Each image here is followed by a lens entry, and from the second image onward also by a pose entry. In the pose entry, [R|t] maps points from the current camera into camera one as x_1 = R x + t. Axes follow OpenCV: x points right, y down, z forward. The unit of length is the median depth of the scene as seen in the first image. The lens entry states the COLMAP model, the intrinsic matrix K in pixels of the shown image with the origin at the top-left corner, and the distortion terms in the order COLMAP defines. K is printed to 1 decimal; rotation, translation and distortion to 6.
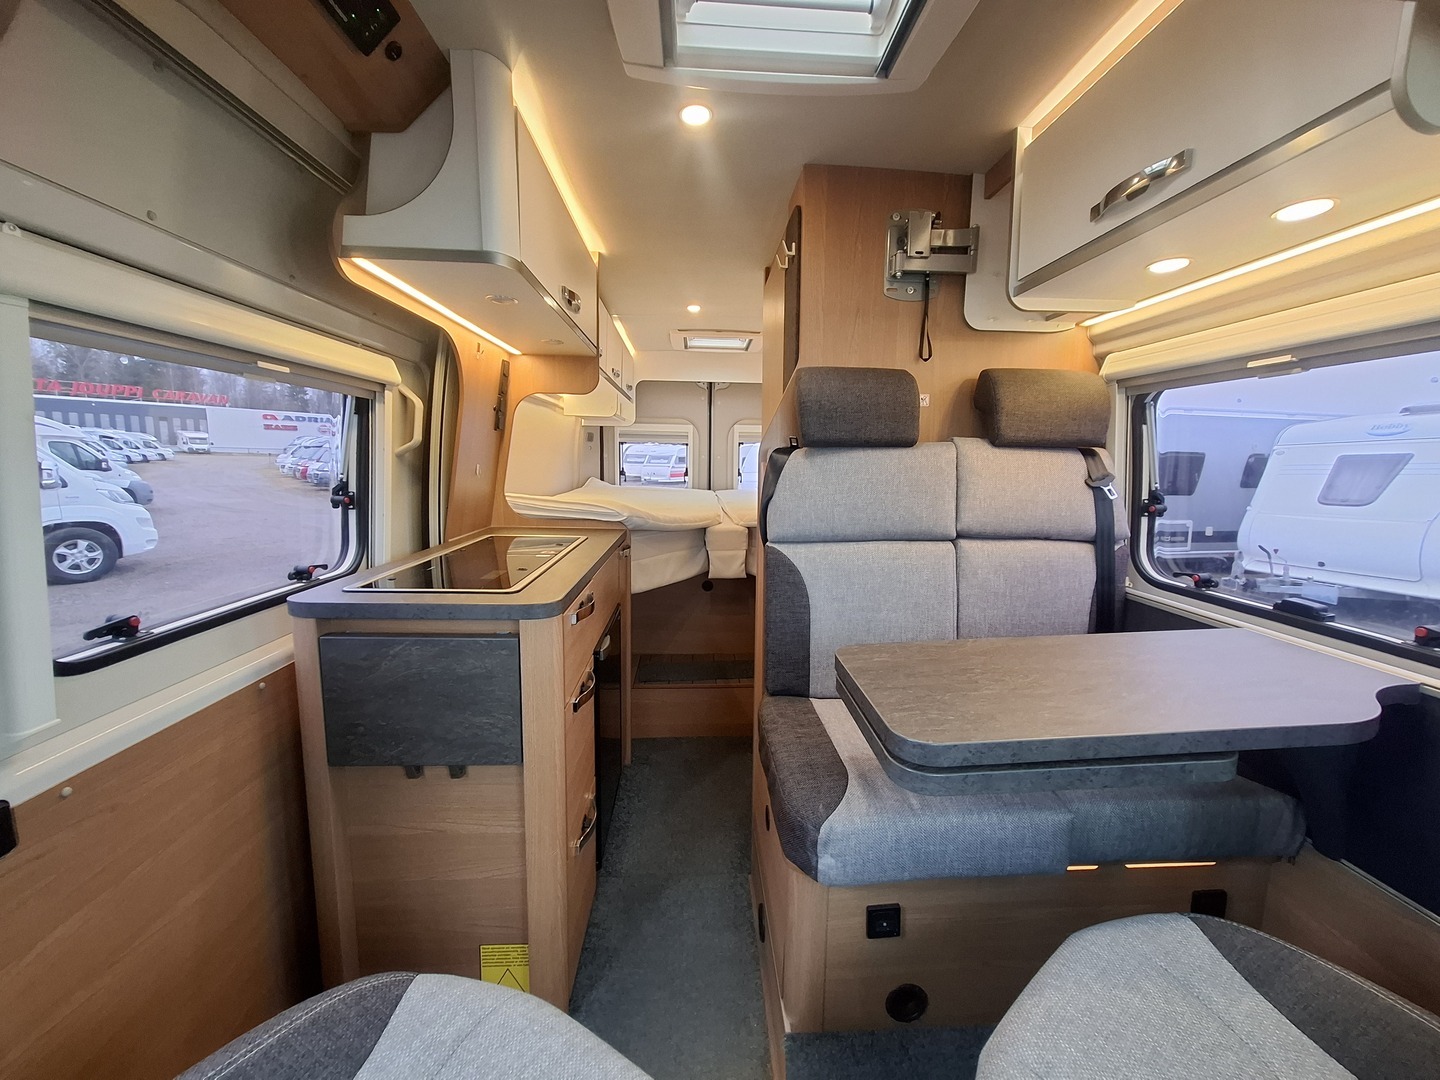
lens RADIAL K [[563.6, 0, 733.0], [0, 563.6, 534.3], [0, 0, 1]] dist [-0.001333, 0.000176]
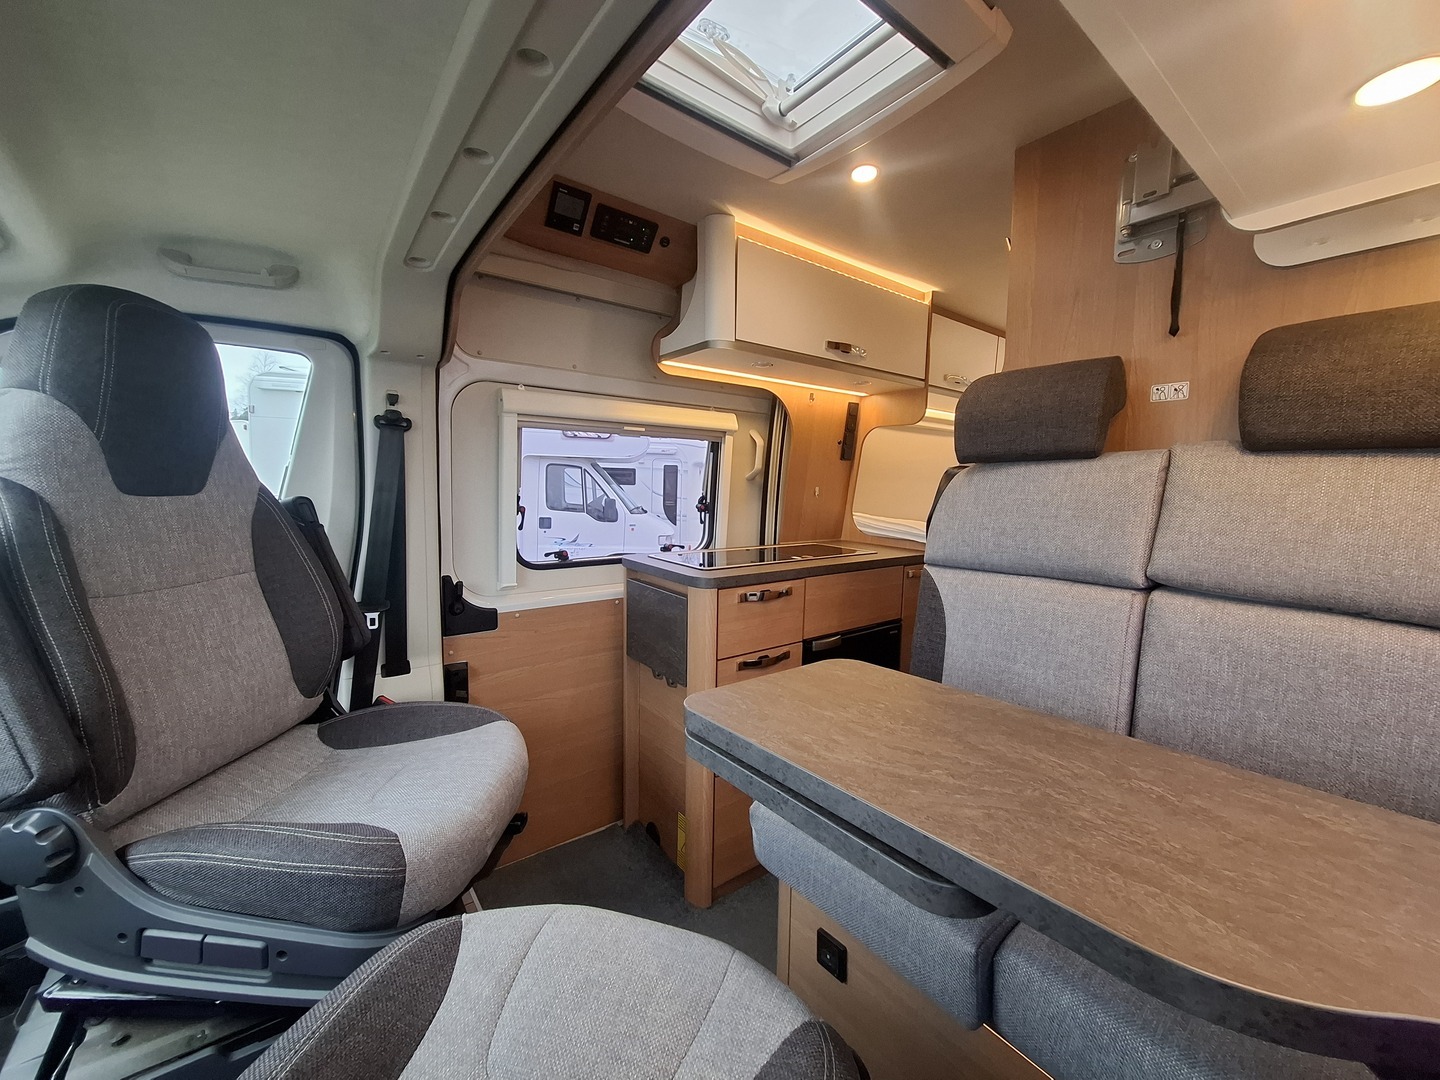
lens RADIAL K [[563.6, 0, 733.0], [0, 563.6, 534.3], [0, 0, 1]] dist [-0.001333, 0.000176]
pose [[0.562471, 0.069238, -0.823913, 0.659709], [-0.119804, 0.992796, 0.001642, 0.001843], [0.818092, 0.097784, 0.566714, 0.187410]]
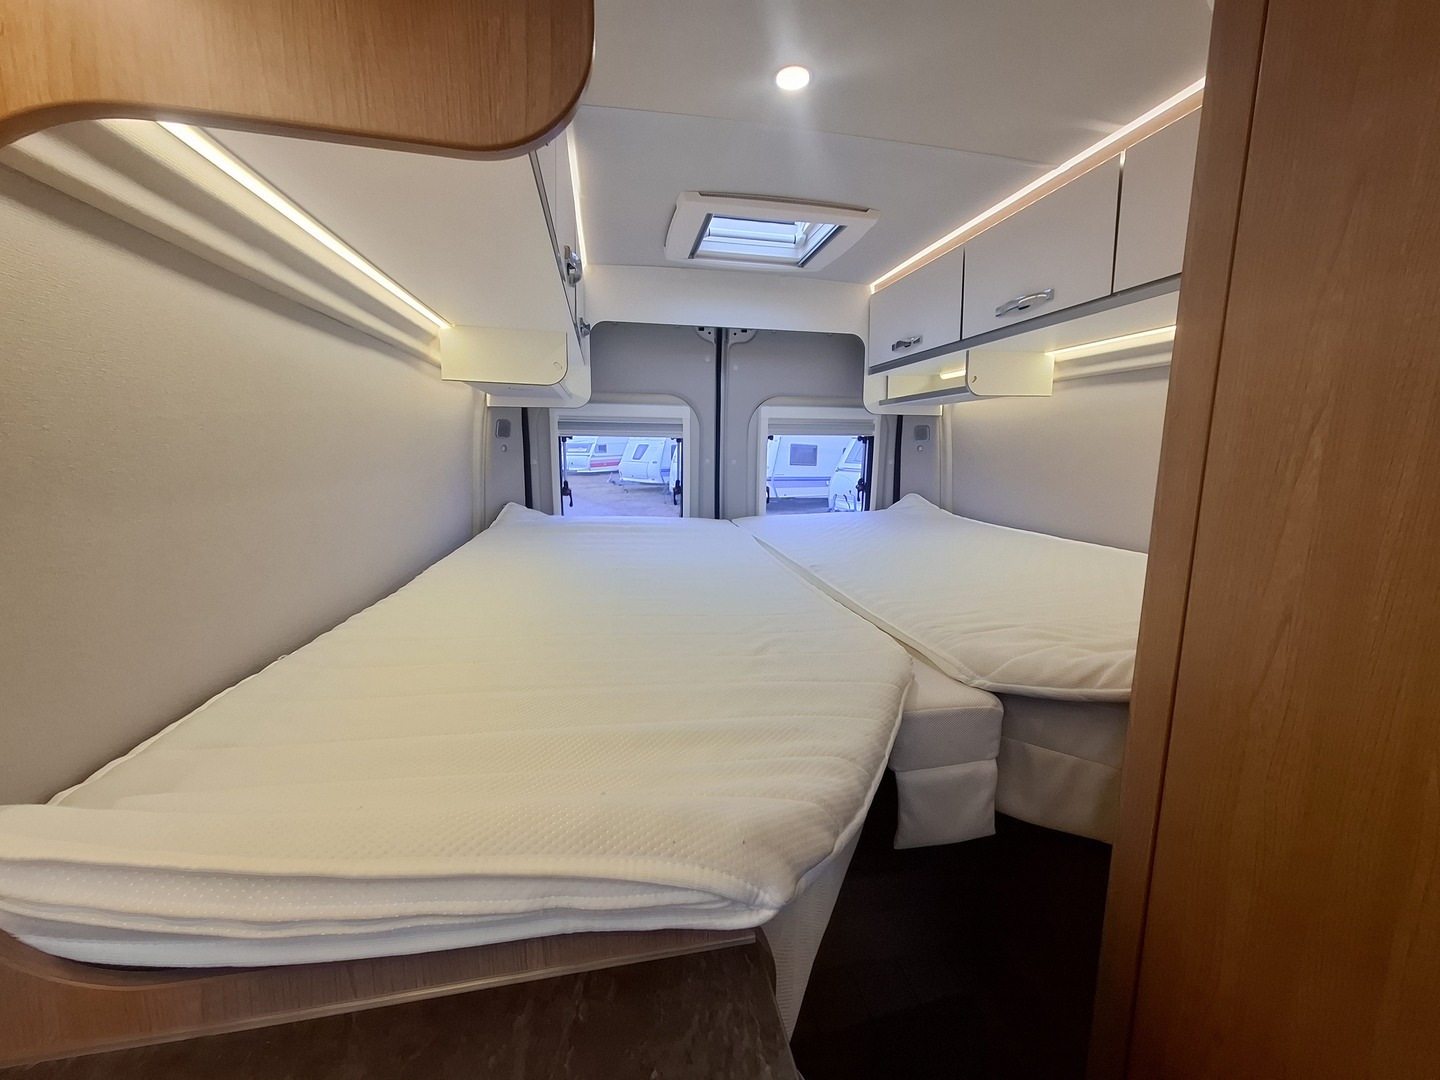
lens RADIAL K [[563.6, 0, 733.0], [0, 563.6, 534.3], [0, 0, 1]] dist [-0.001333, 0.000176]
pose [[0.989113, -0.031829, 0.143677, -0.335258], [0.028268, 0.999242, 0.026760, -0.228059], [-0.144420, -0.022407, 0.989263, 1.243995]]
